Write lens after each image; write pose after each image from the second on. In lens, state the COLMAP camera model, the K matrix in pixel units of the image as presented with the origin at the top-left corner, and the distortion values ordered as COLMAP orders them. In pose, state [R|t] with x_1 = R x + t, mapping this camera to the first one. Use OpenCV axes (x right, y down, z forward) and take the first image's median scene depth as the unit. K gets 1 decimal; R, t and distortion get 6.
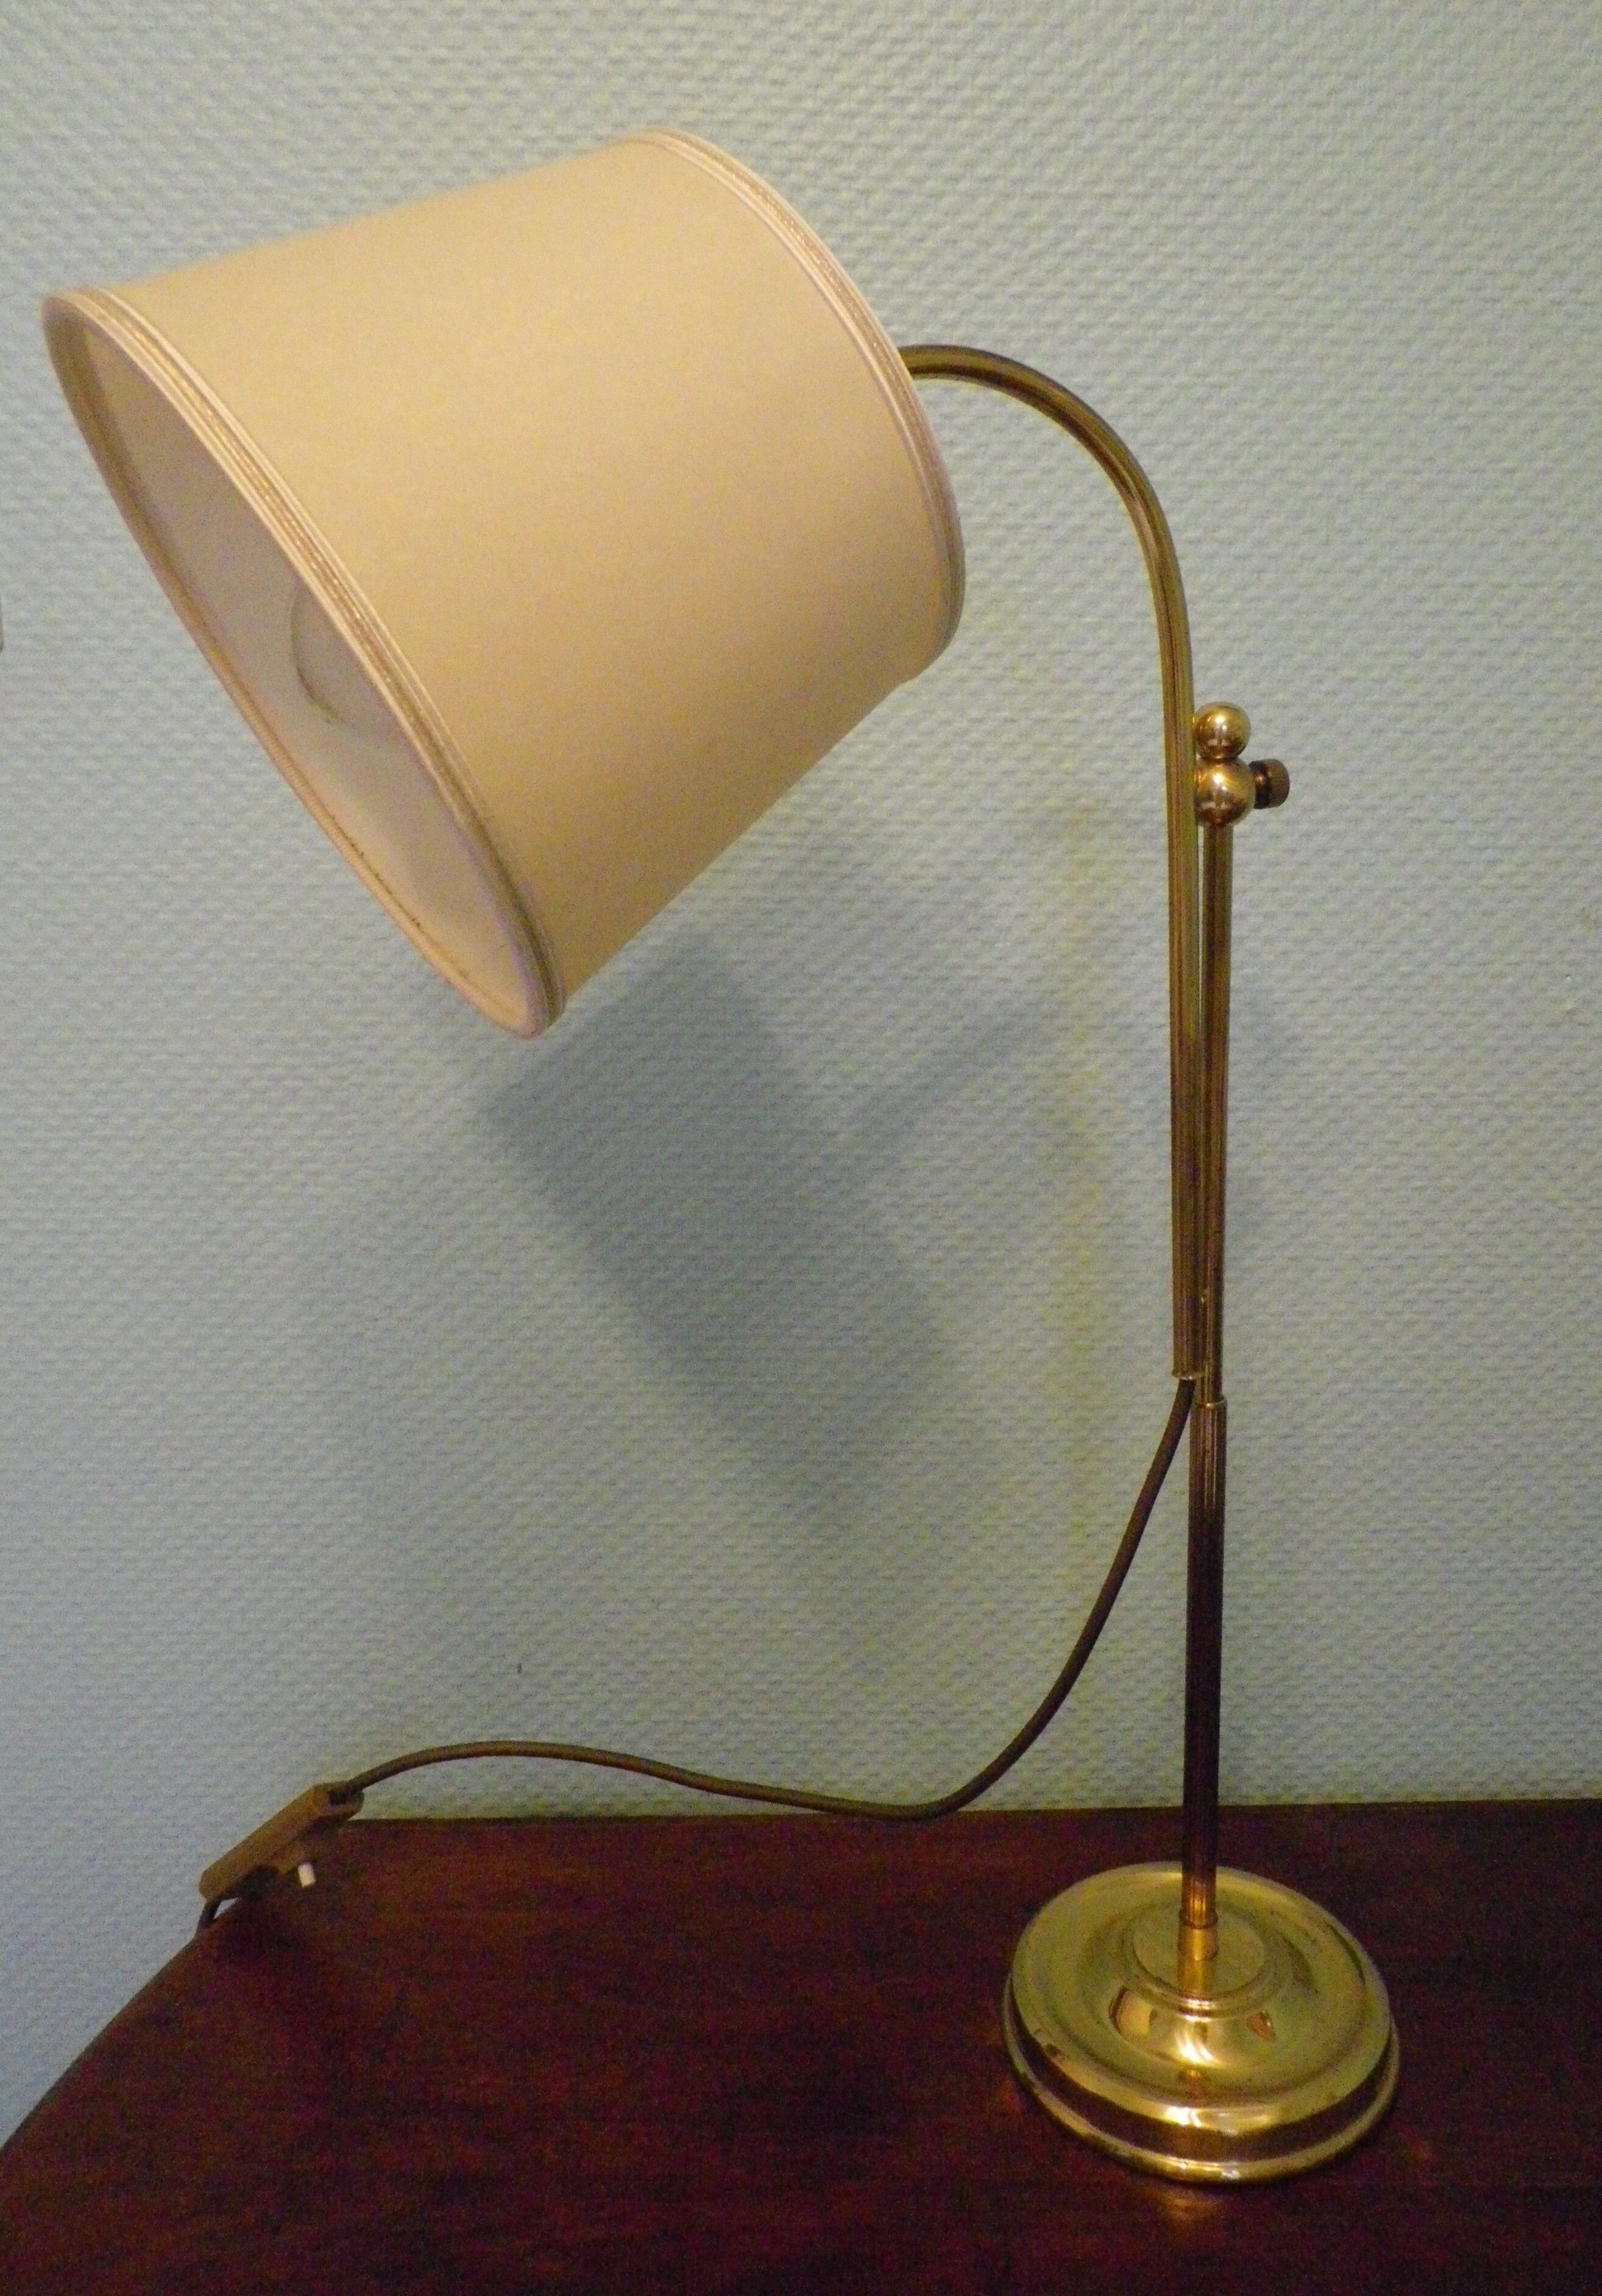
lens RADIAL K [[1948.5, 0, 826.1], [0, 1948.5, 1127.0], [0, 0, 1]] dist [-0.001589, -0.001395]
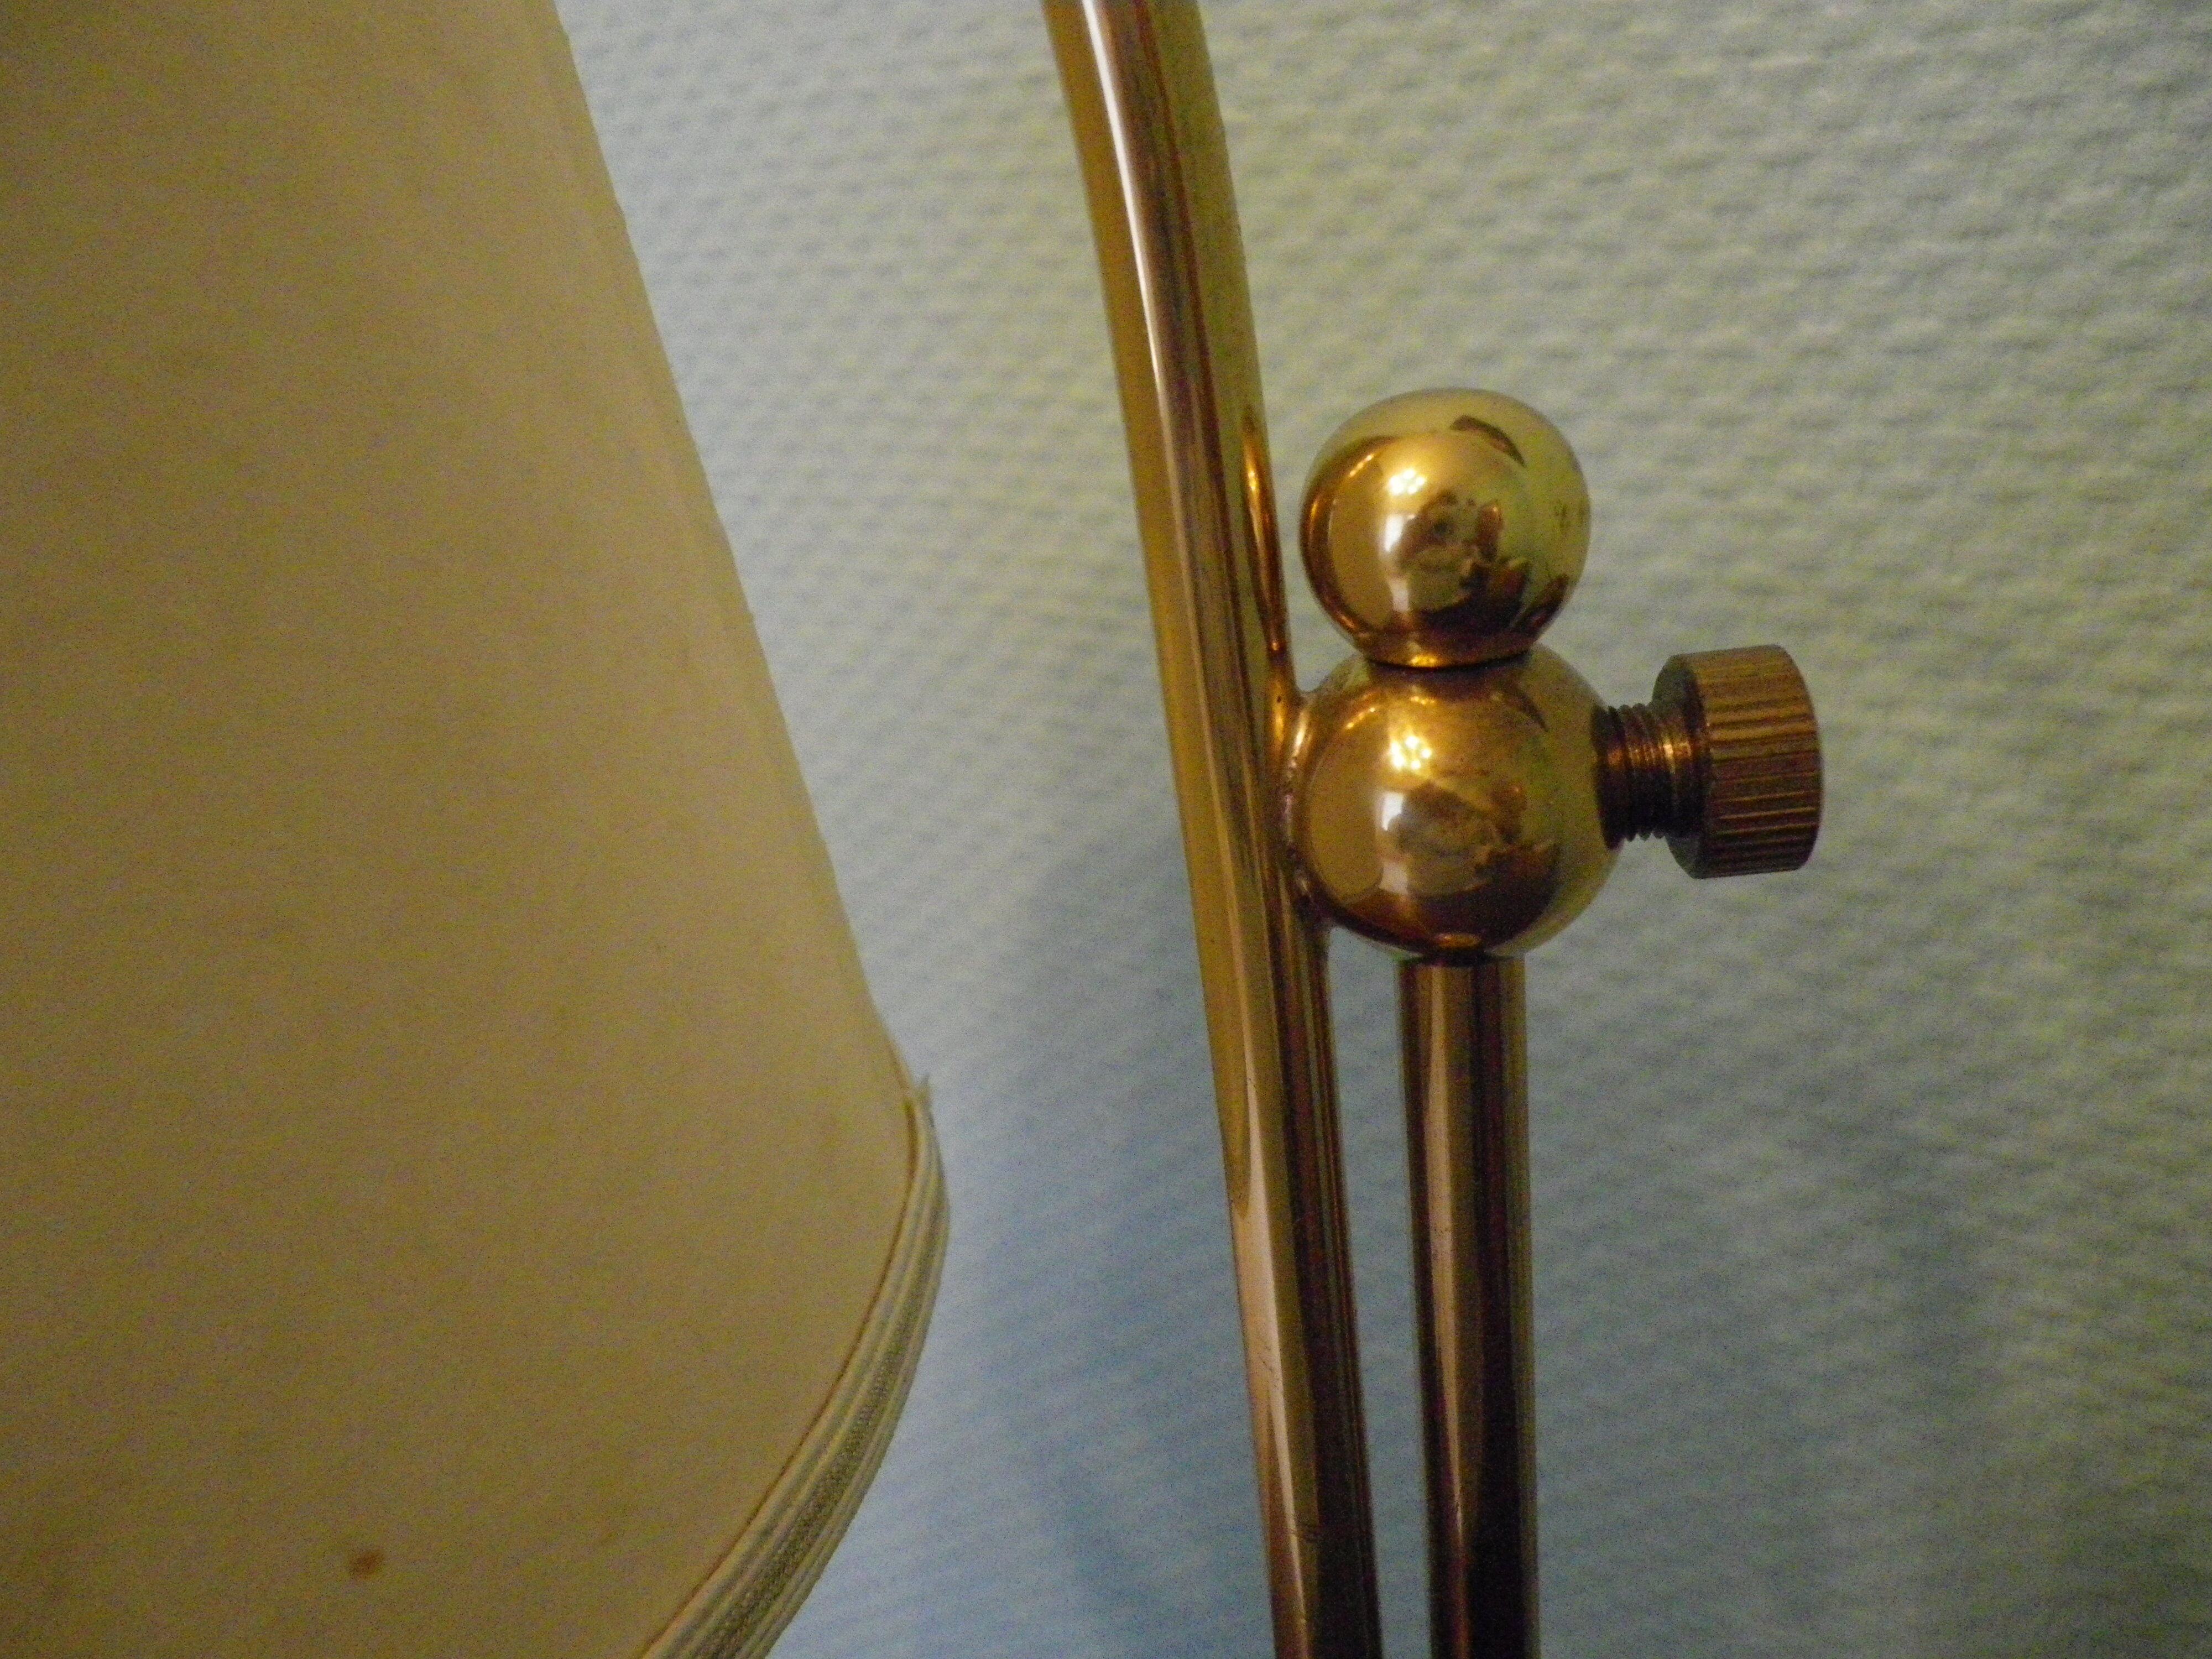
lens RADIAL K [[1712.0, 0, 1084.3], [0, 1712.0, 850.7], [0, 0, 1]] dist [-0.005564, 0.002047]
pose [[0.811270, 0.149558, -0.565220, 0.227929], [-0.075875, 0.985486, 0.151857, -0.156267], [0.579728, -0.080311, 0.810843, 0.661377]]
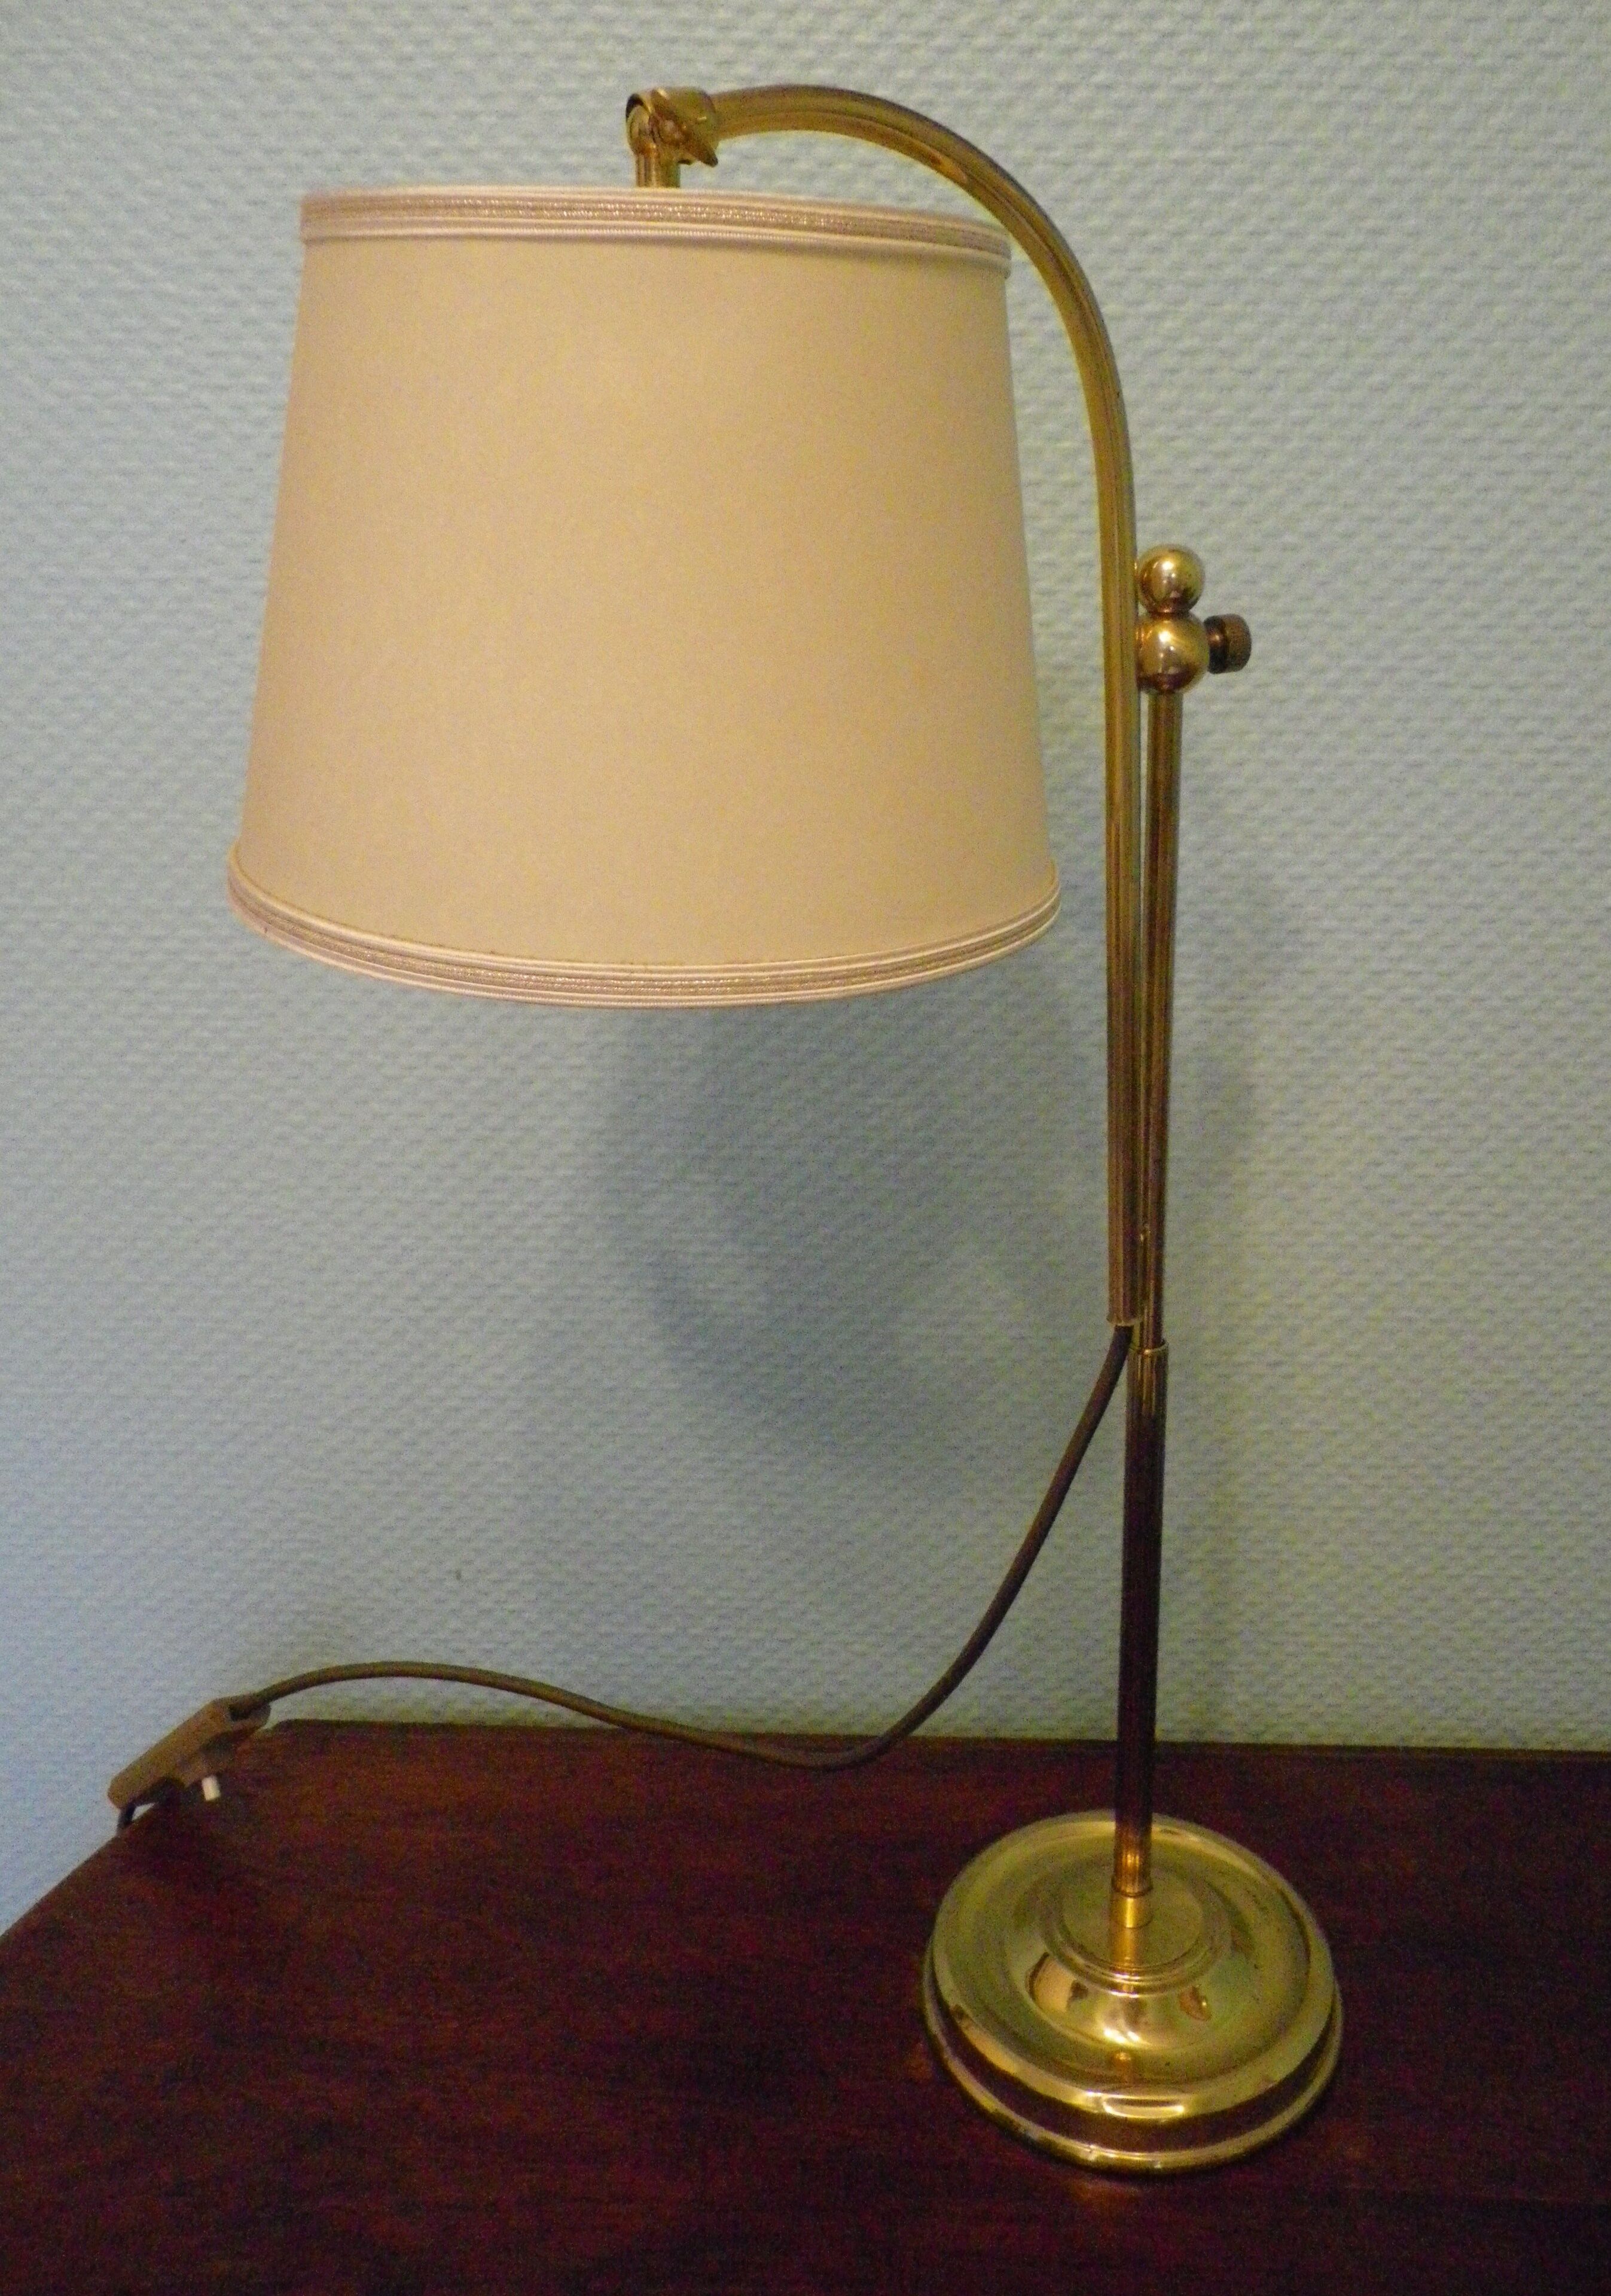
lens RADIAL K [[1897.2, 0, 873.8], [0, 1897.2, 1148.8], [0, 0, 1]] dist [-0.003426, 0.004083]
pose [[0.998343, 0.027374, -0.050611, 0.099674], [-0.022289, 0.994892, 0.098452, -0.029179], [0.053047, -0.097161, 0.993854, 0.123920]]
